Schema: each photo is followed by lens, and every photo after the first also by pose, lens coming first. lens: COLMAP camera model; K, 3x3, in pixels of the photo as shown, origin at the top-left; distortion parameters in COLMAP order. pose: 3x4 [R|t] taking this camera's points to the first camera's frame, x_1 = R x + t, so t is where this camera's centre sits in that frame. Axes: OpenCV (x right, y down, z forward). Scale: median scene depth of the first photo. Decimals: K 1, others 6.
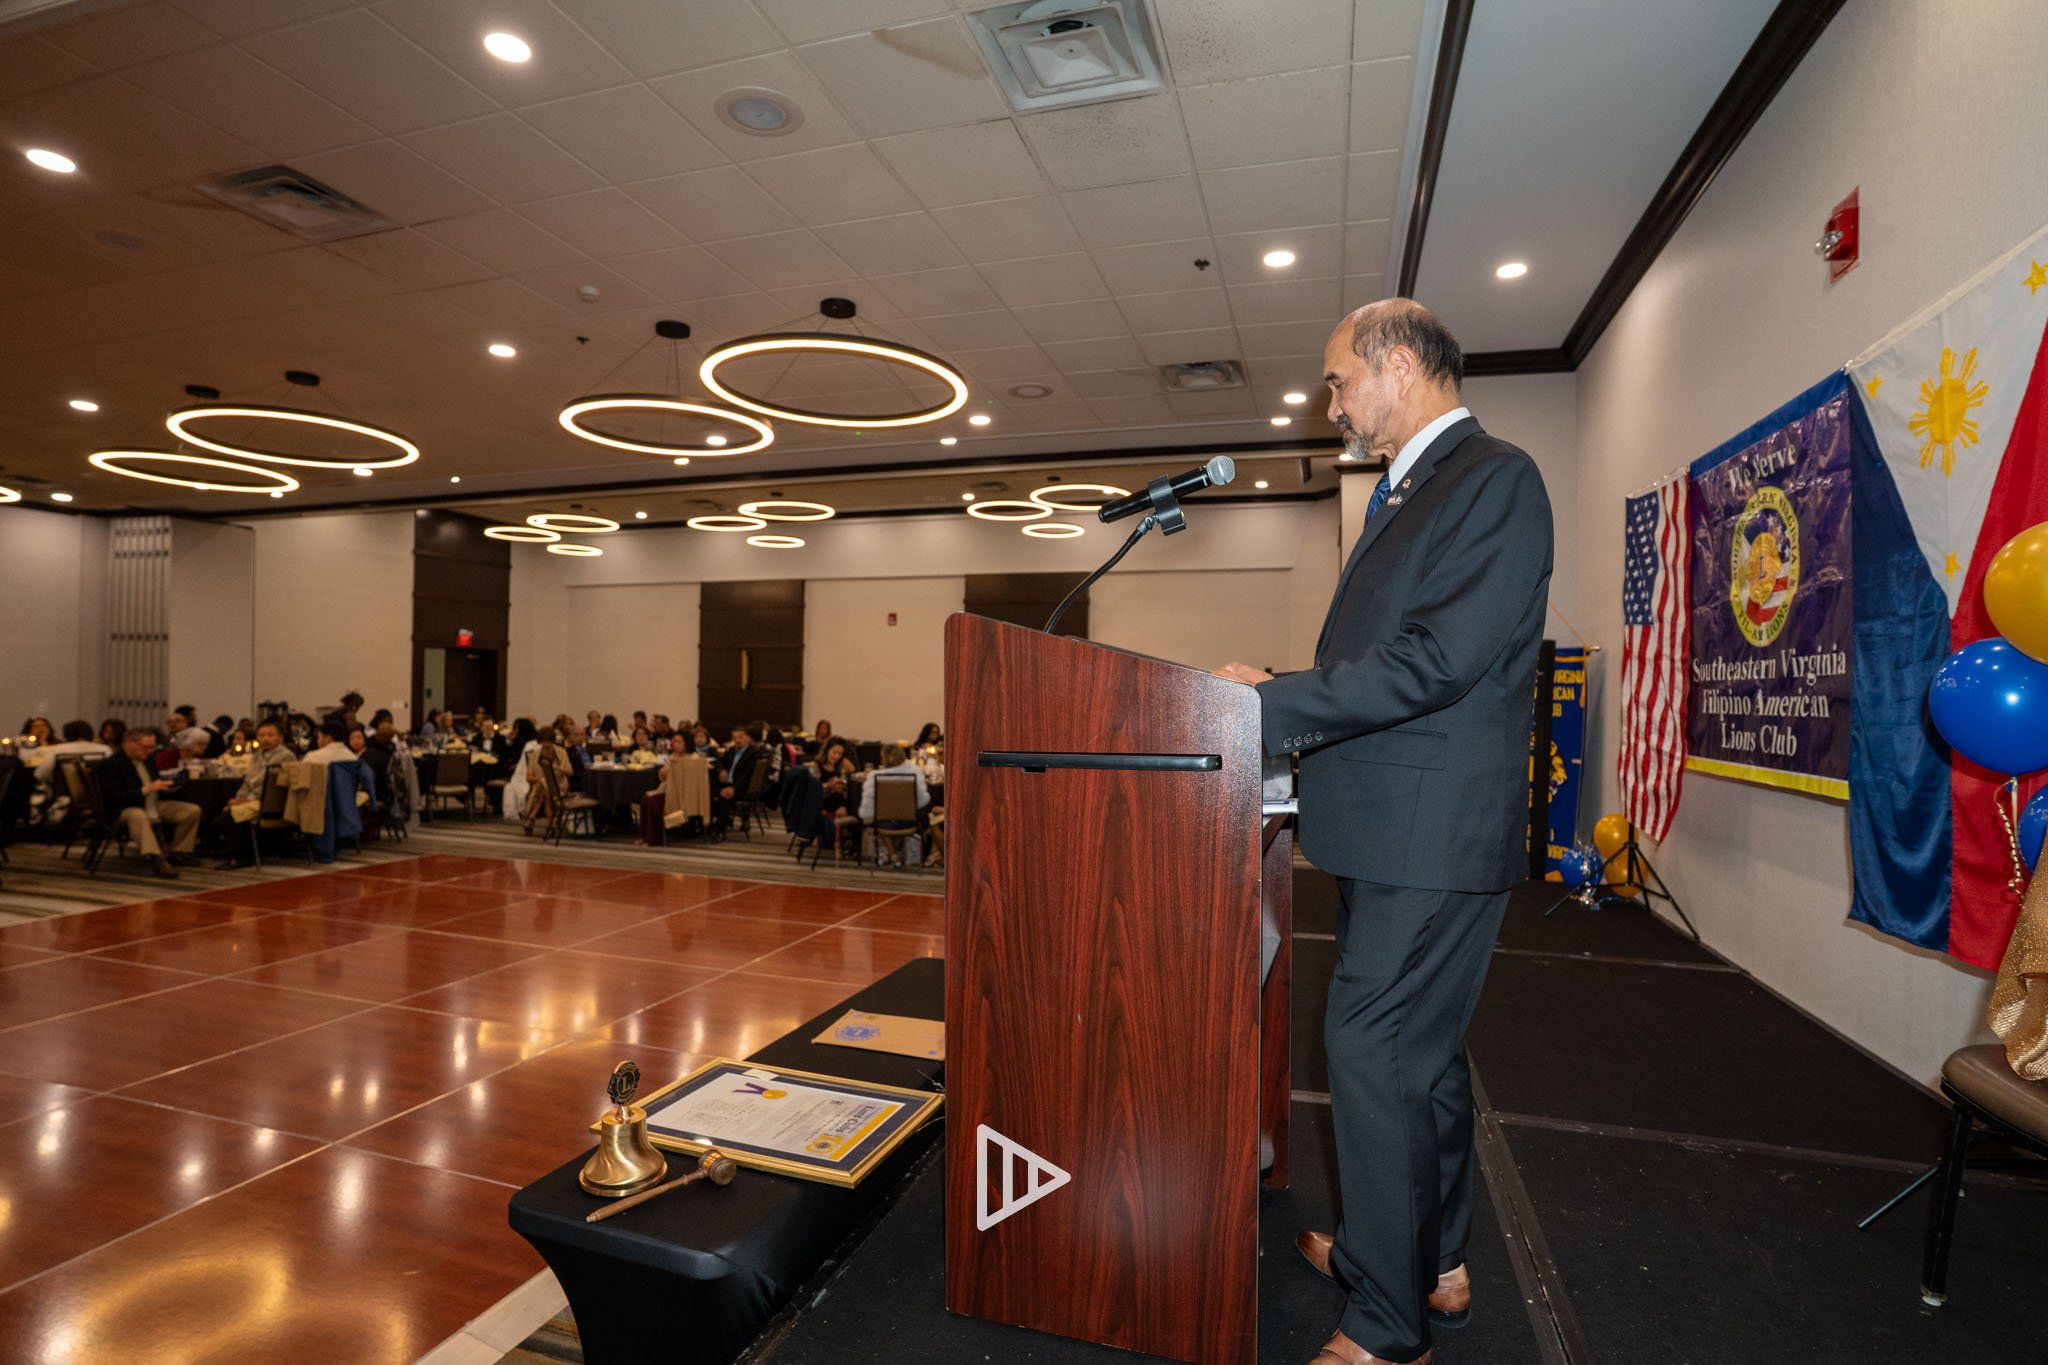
lens RADIAL K [[992.4, 0, 1024.0], [0, 992.4, 682.5], [0, 0, 1]] dist [-0.063544, 0.027032]
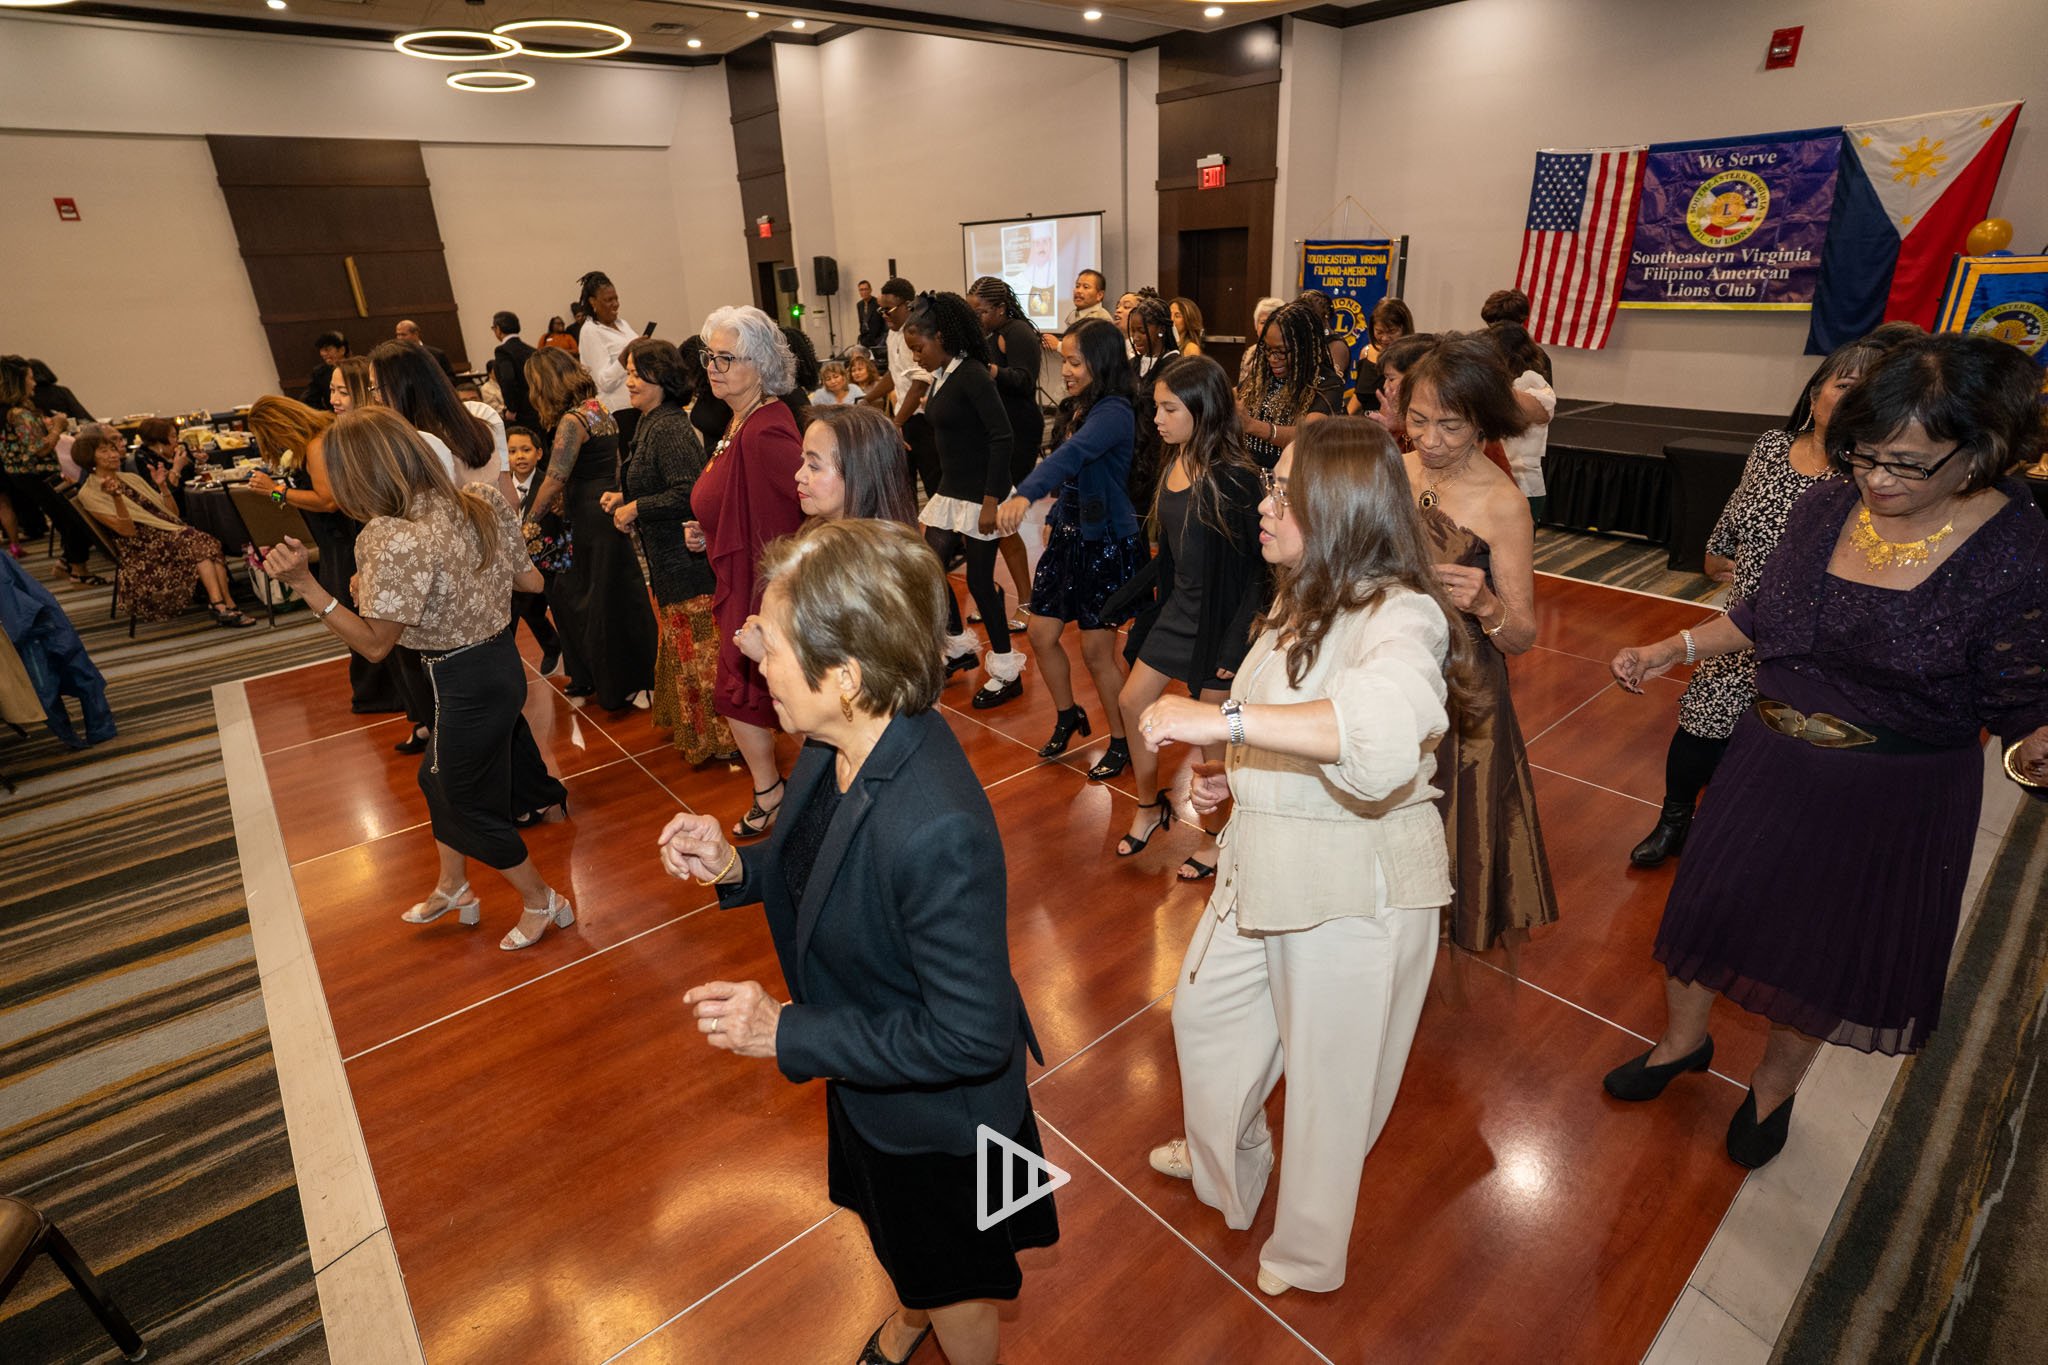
lens RADIAL K [[992.4, 0, 1024.0], [0, 992.4, 682.5], [0, 0, 1]] dist [-0.063544, 0.027032]
pose [[0.538677, -0.361053, 0.761228, -3.001088], [0.037324, 0.912861, 0.406561, -0.109882], [-0.841685, -0.190593, 0.505214, 1.387669]]
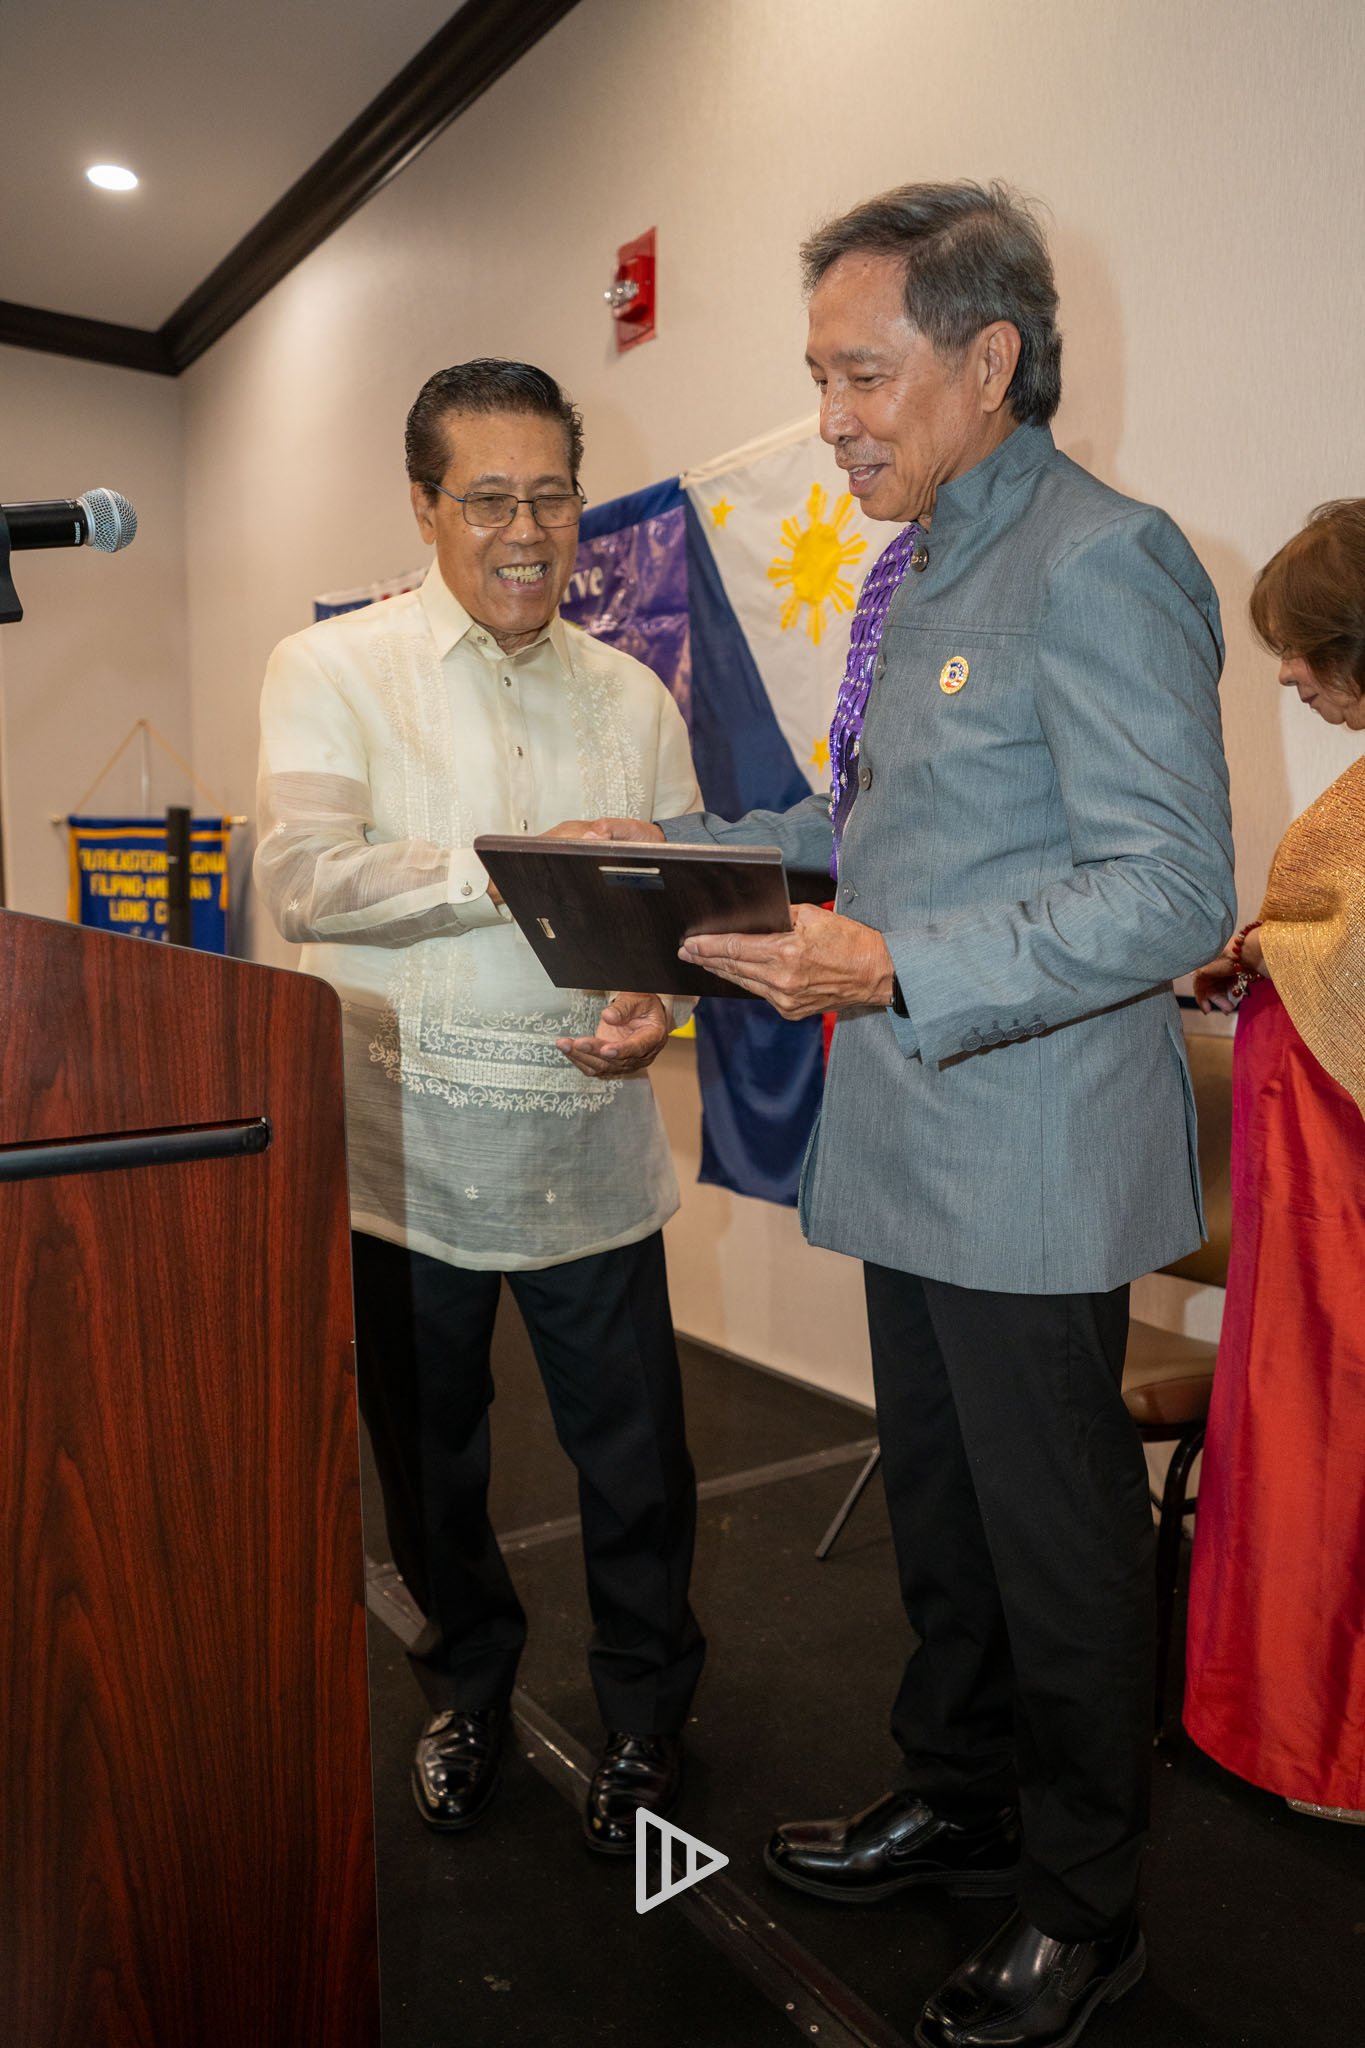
lens RADIAL K [[1557.1, 0, 675.6], [0, 1557.1, 1026.8], [0, 0, 1]] dist [-0.001799, 0.036753]
pose [[0.627145, -0.090548, 0.773622, -0.169272], [0.003137, 0.993506, 0.113741, -0.036953], [-0.778896, -0.068905, 0.623356, 0.212186]]
